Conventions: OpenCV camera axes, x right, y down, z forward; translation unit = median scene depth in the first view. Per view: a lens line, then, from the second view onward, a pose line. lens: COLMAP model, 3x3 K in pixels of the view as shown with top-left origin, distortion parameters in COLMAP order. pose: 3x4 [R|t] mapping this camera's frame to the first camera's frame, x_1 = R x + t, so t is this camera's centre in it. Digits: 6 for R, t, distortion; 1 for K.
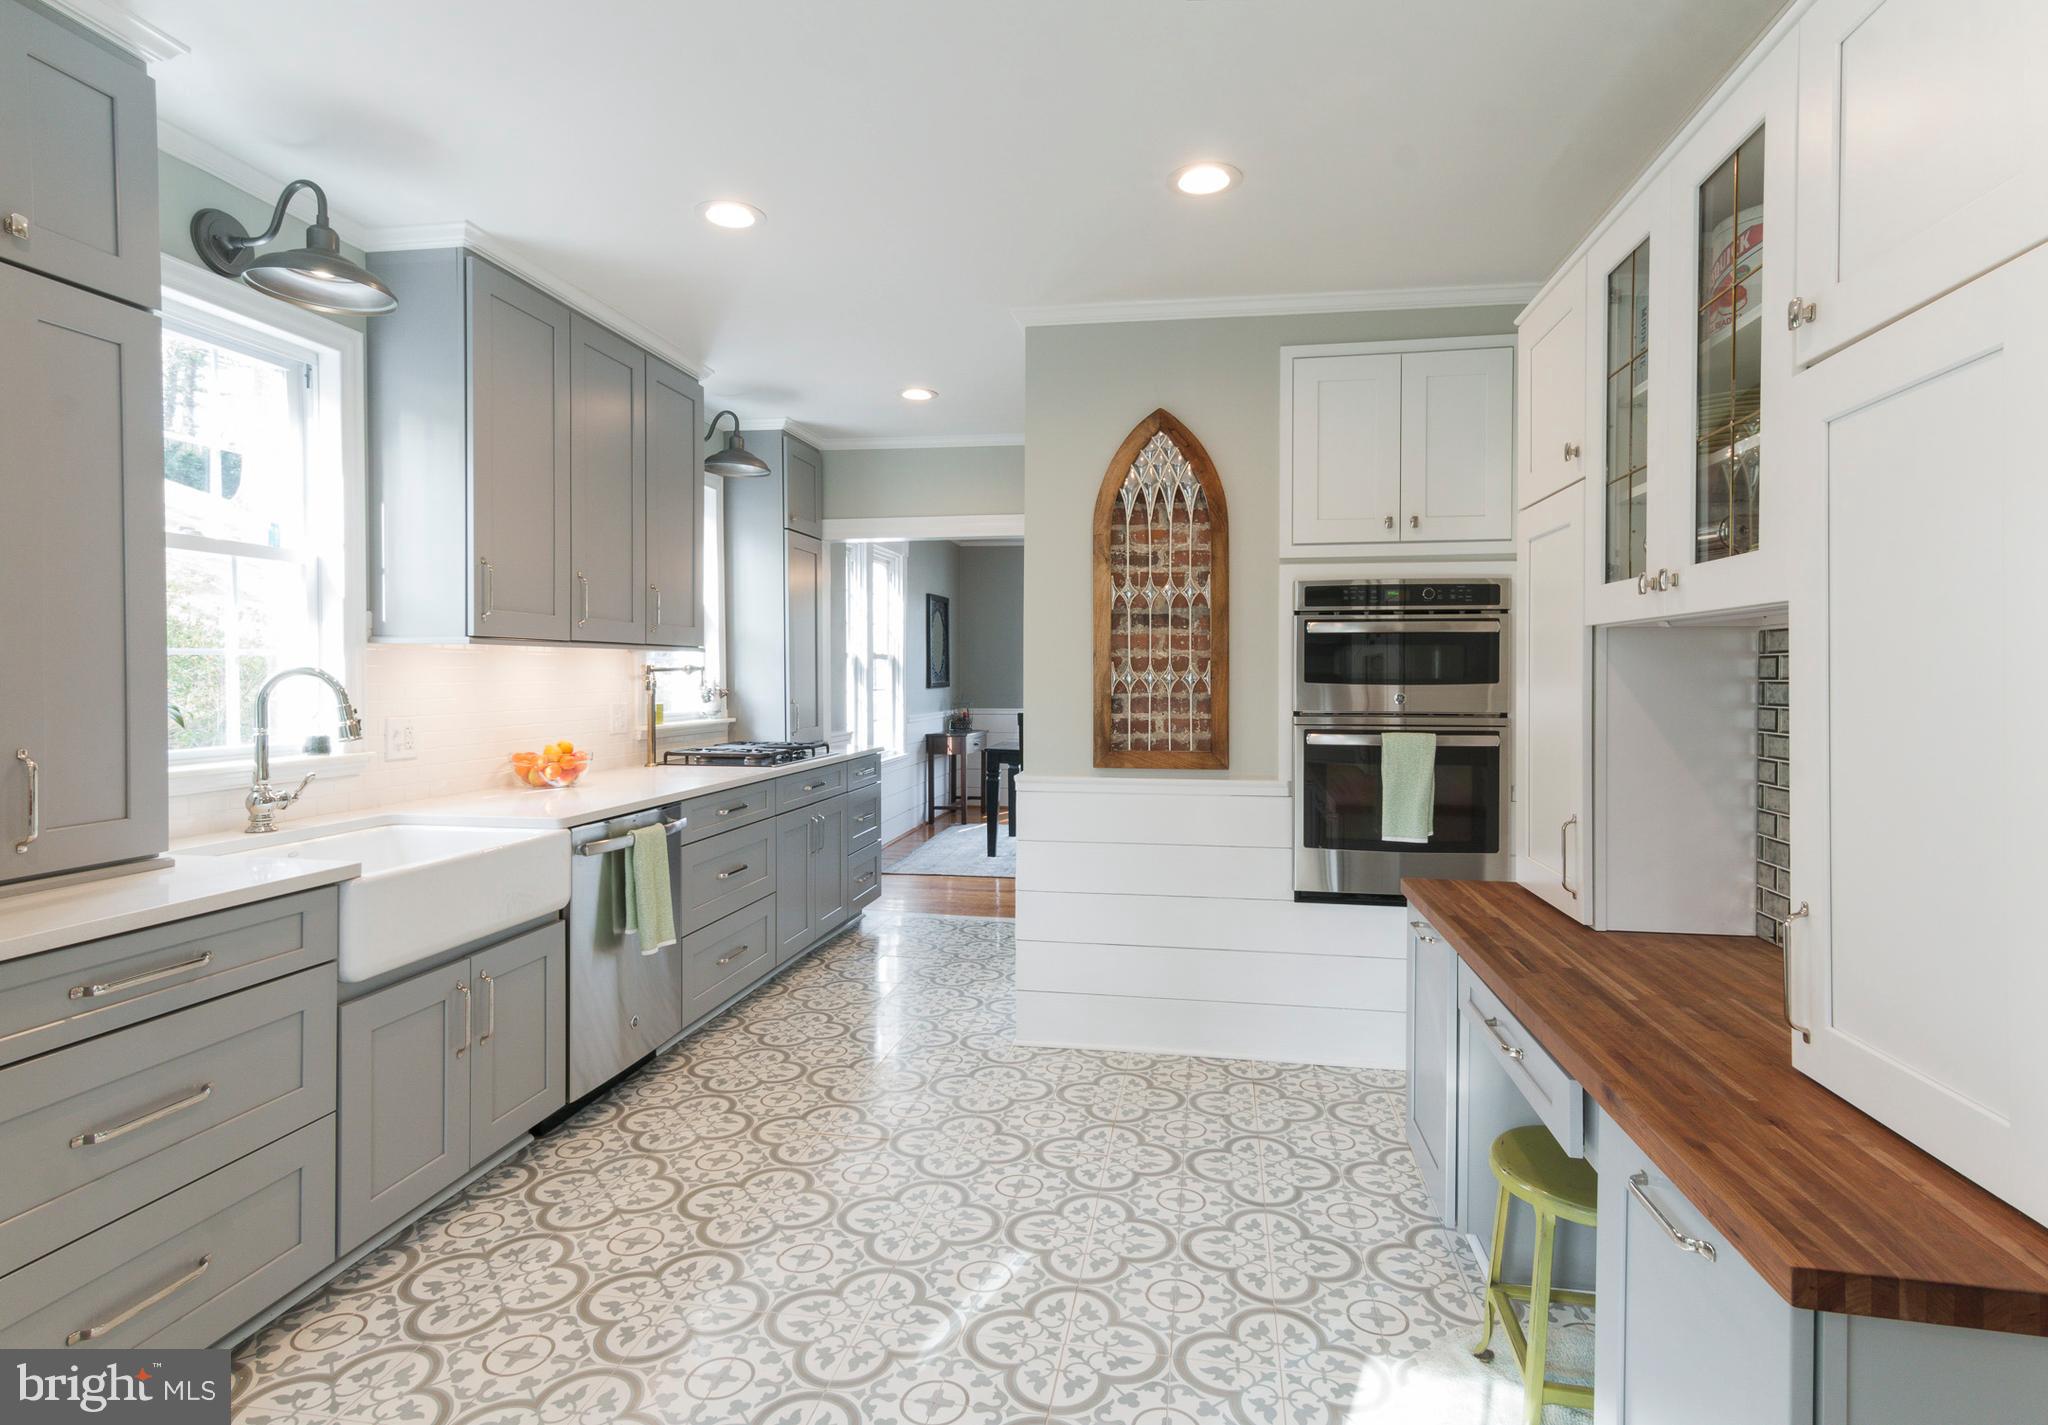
lens RADIAL K [[1092.9, 0, 1013.7], [0, 1092.9, 688.2], [0, 0, 1]] dist [0.013560, -0.000401]
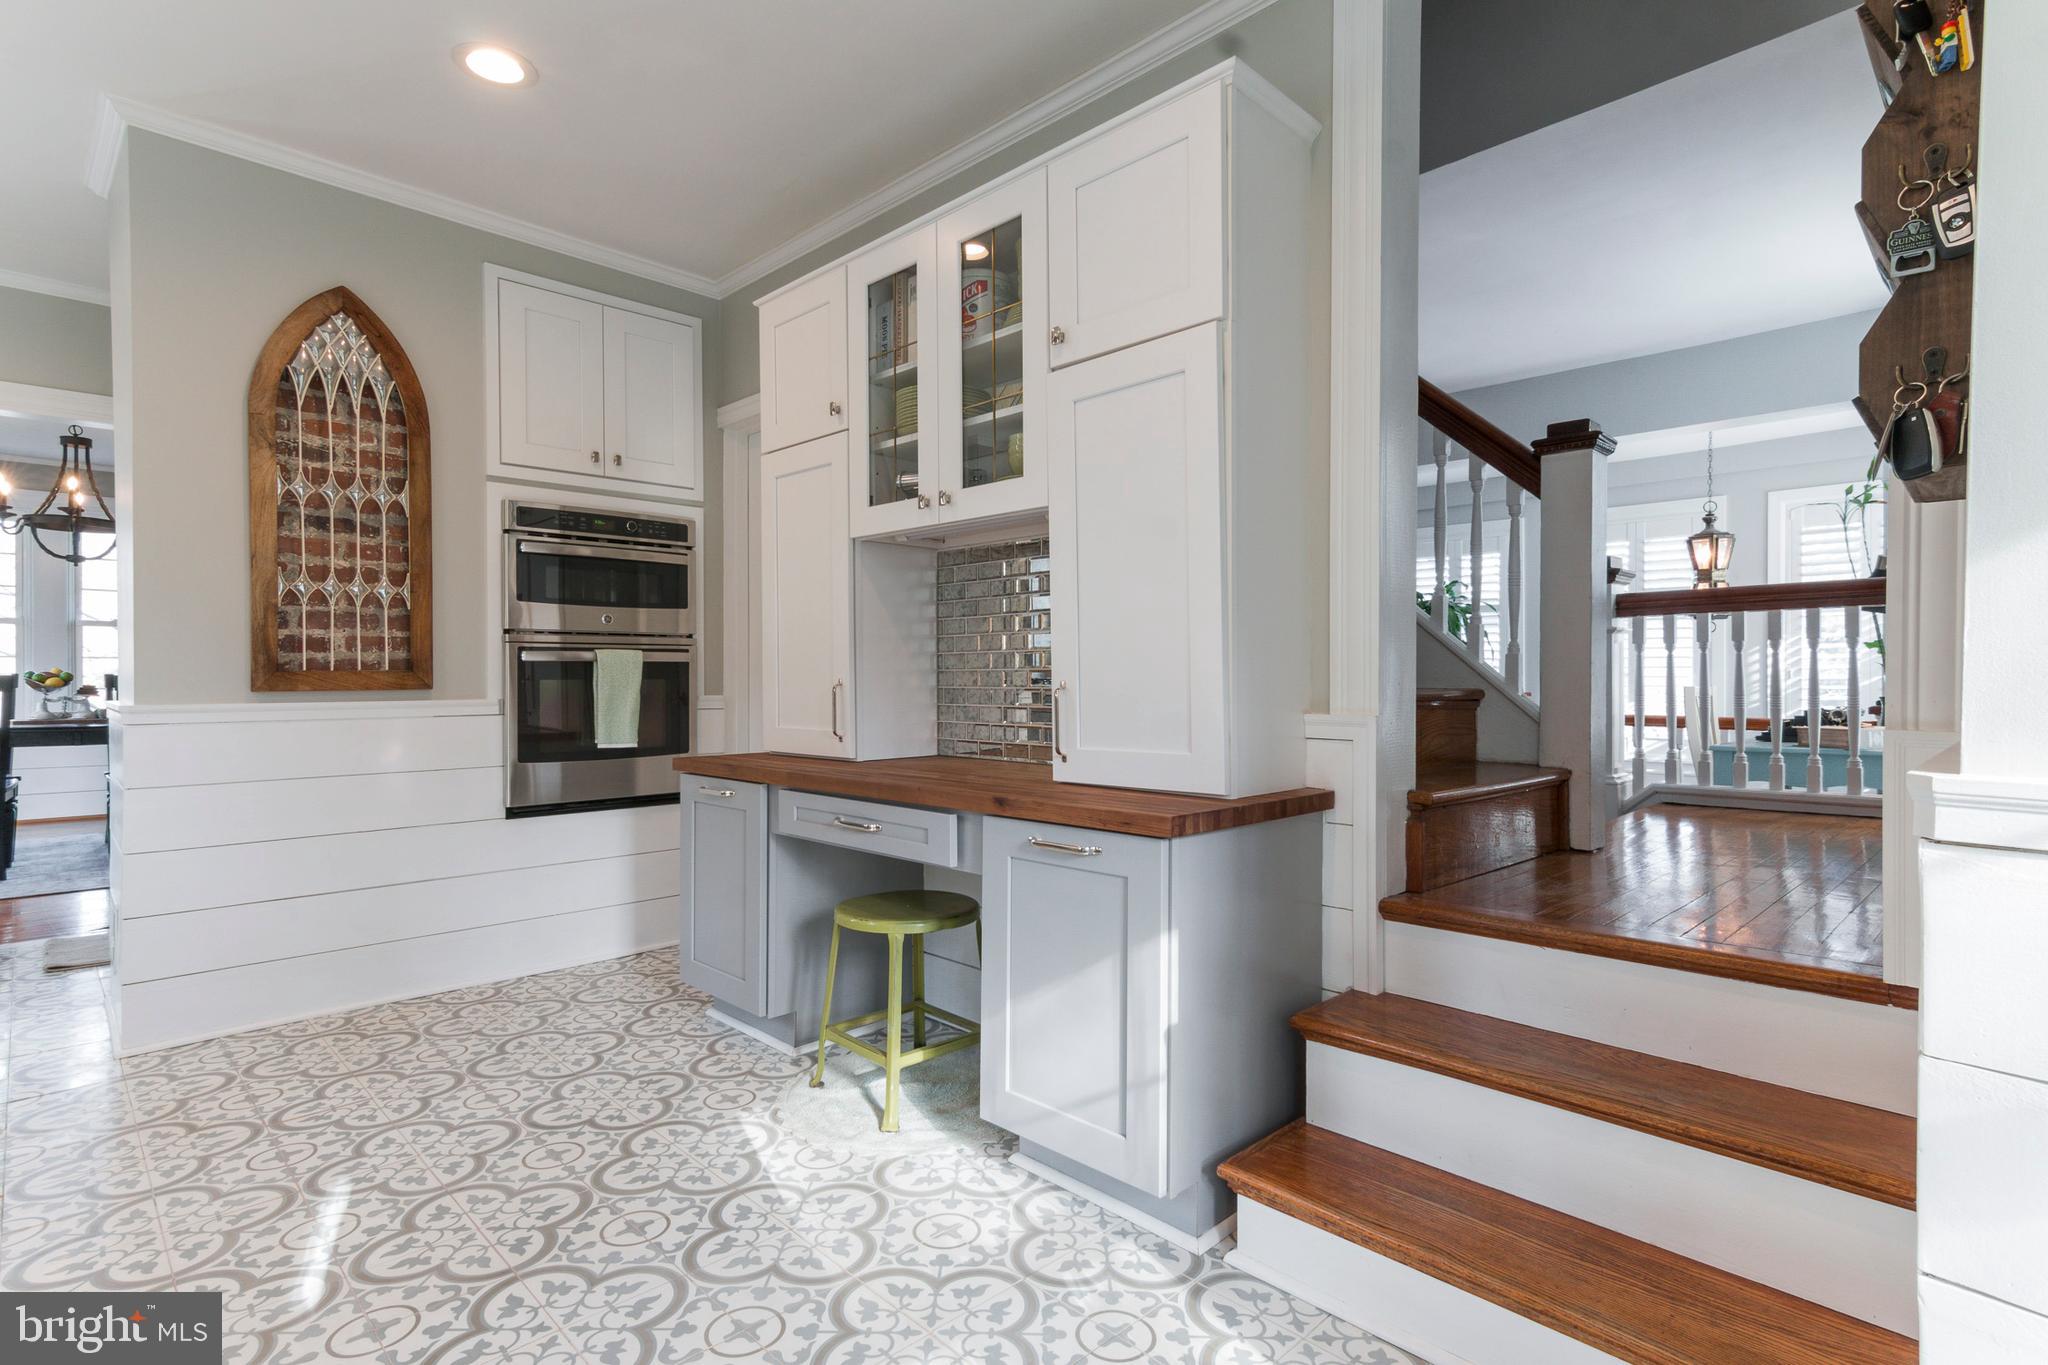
lens RADIAL K [[1027.9, 0, 1070.2], [0, 1027.9, 682.9], [0, 0, 1]] dist [0.000272, 0.014705]
pose [[0.561819, -0.015163, 0.827121, -0.239247], [0.017615, 0.999825, 0.006364, 0.074348], [-0.827072, 0.010995, 0.561988, 0.036452]]
